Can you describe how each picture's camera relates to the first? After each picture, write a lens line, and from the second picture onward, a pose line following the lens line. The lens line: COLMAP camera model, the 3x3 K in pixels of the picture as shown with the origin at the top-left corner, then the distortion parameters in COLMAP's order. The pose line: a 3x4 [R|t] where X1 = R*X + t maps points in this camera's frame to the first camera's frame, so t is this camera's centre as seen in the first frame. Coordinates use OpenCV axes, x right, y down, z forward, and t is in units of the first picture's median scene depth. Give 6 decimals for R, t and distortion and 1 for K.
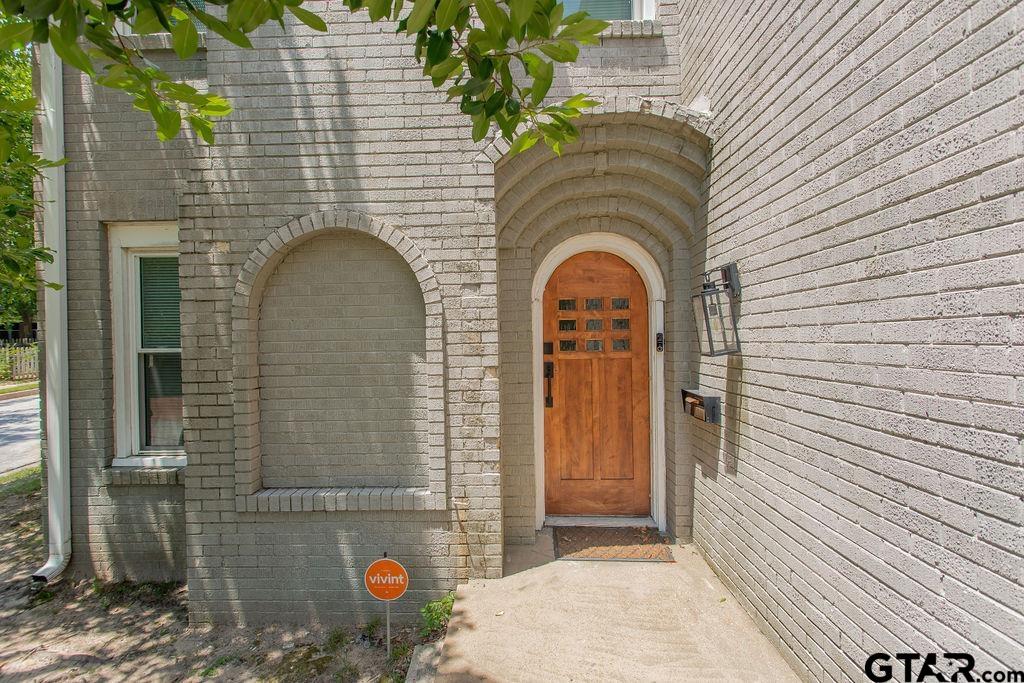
lens RADIAL K [[477.7, 0, 510.5], [0, 477.7, 345.6], [0, 0, 1]] dist [-0.001275, 0.000582]
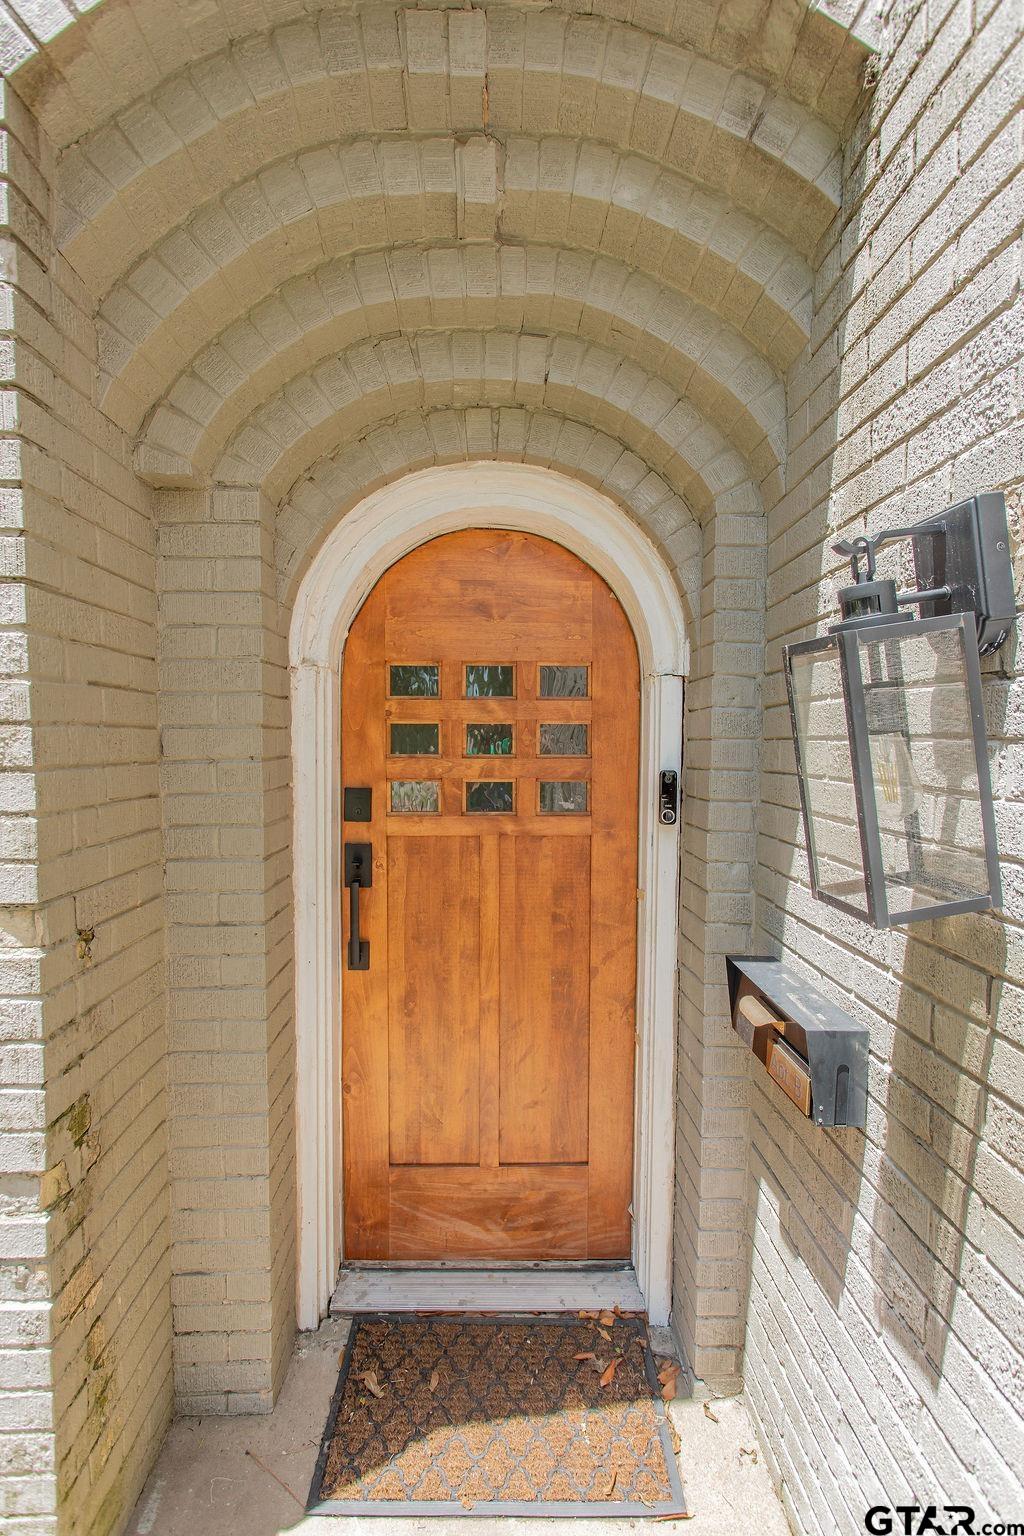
lens RADIAL K [[716.6, 0, 518.2], [0, 716.6, 784.4], [0, 0, 1]] dist [-0.001275, 0.000582]
pose [[0.997489, 0.018486, 0.068368, 0.165341], [-0.021671, 0.998700, 0.046135, -0.036568], [-0.067427, -0.047501, 0.996593, 0.481638]]
